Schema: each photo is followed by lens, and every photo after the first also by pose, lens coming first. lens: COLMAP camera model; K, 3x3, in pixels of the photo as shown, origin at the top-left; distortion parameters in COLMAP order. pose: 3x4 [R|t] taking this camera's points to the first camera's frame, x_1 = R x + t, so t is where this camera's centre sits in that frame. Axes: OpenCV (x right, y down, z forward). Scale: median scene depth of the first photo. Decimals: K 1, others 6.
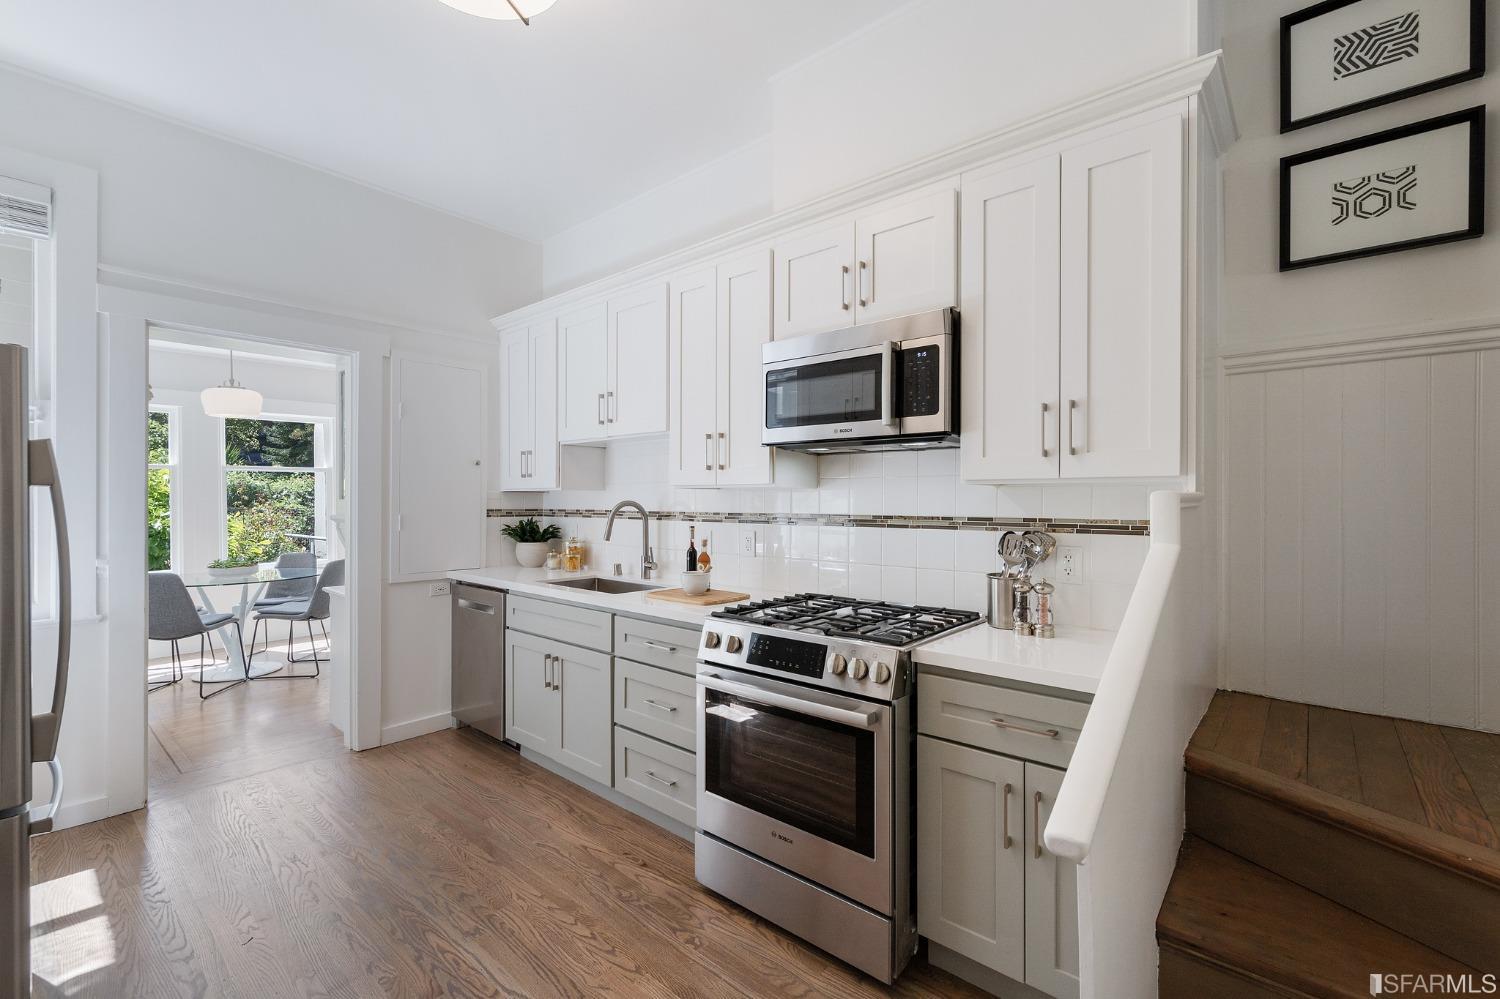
lens RADIAL K [[651.3, 0, 740.5], [0, 651.3, 500.6], [0, 0, 1]] dist [0.002084, 0.000398]
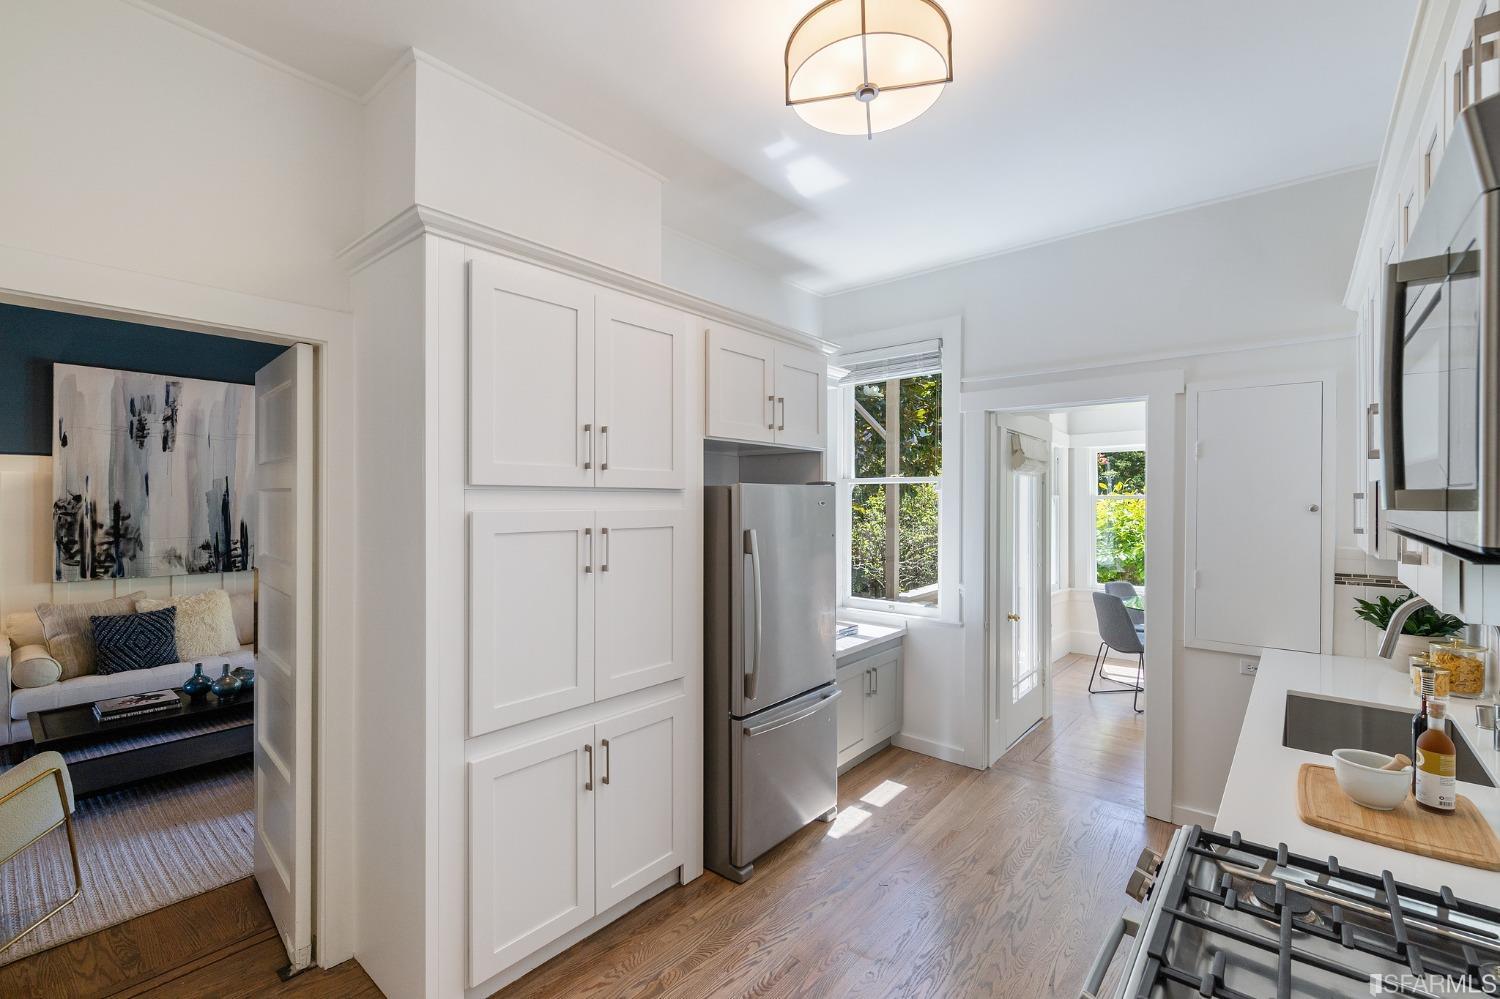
lens RADIAL K [[651.3, 0, 762.0], [0, 651.3, 498.4], [0, 0, 1]] dist [0.002084, 0.000398]
pose [[0.022001, 0.000159, -0.999758, 0.402096], [-0.000948, 1.000000, 0.000138, -0.088638], [0.999757, 0.000945, 0.022001, 0.474625]]
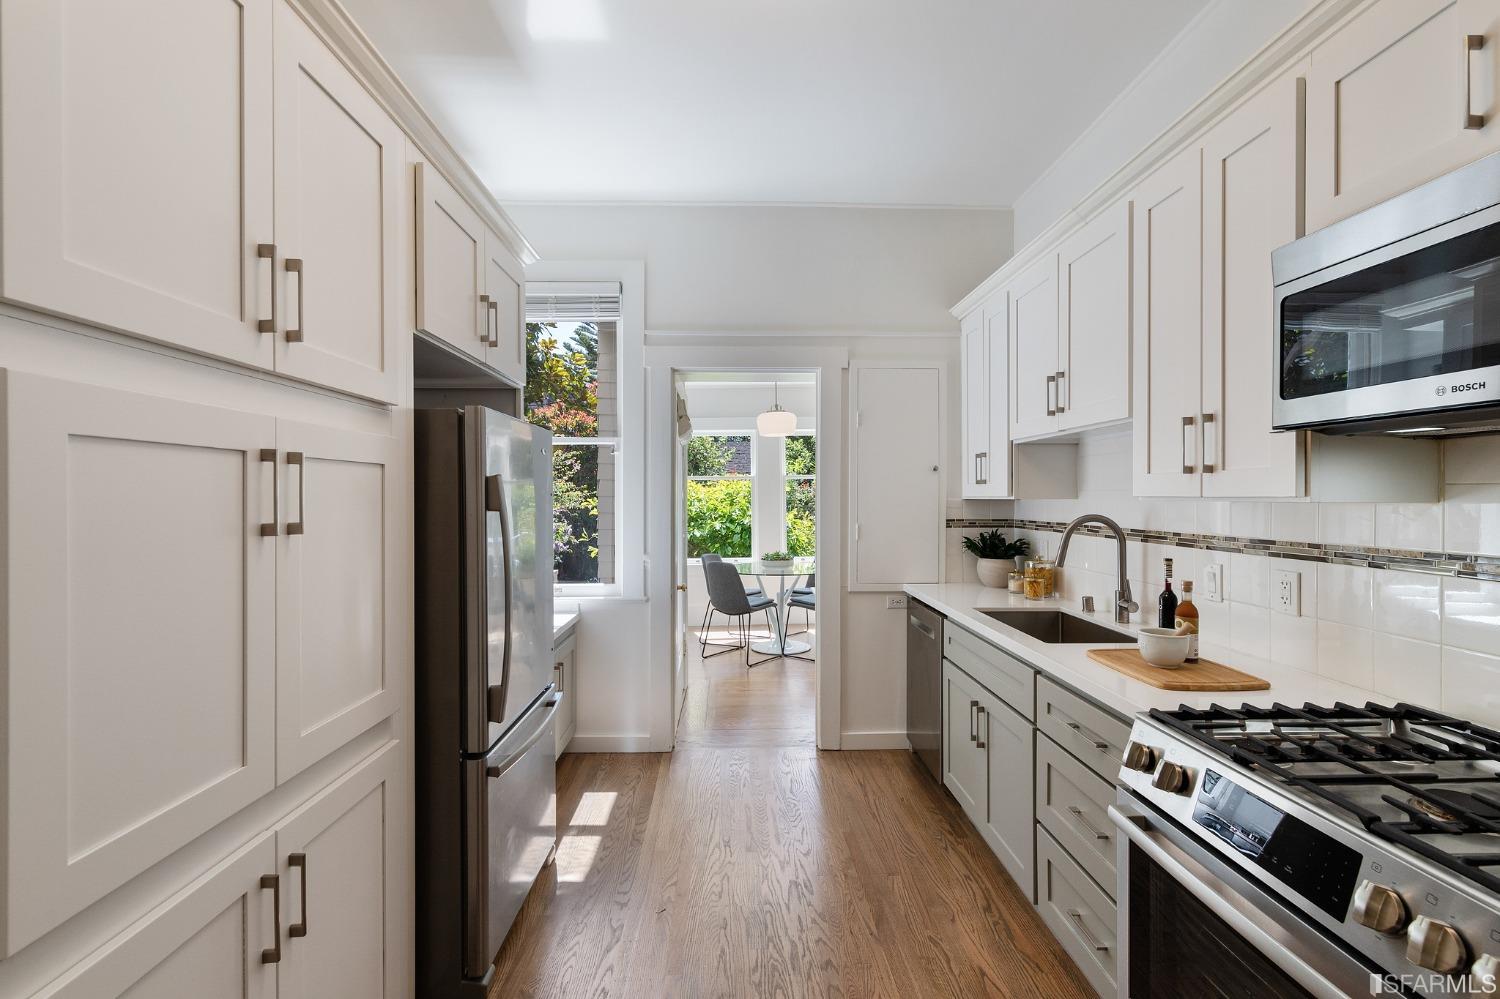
lens RADIAL K [[651.3, 0, 751.3], [0, 651.3, 496.1], [0, 0, 1]] dist [0.002084, 0.000398]
pose [[0.683448, -0.003223, -0.729992, 0.113015], [0.003137, 0.999994, -0.001479, -0.023051], [0.729992, -0.001279, 0.683454, 0.230106]]
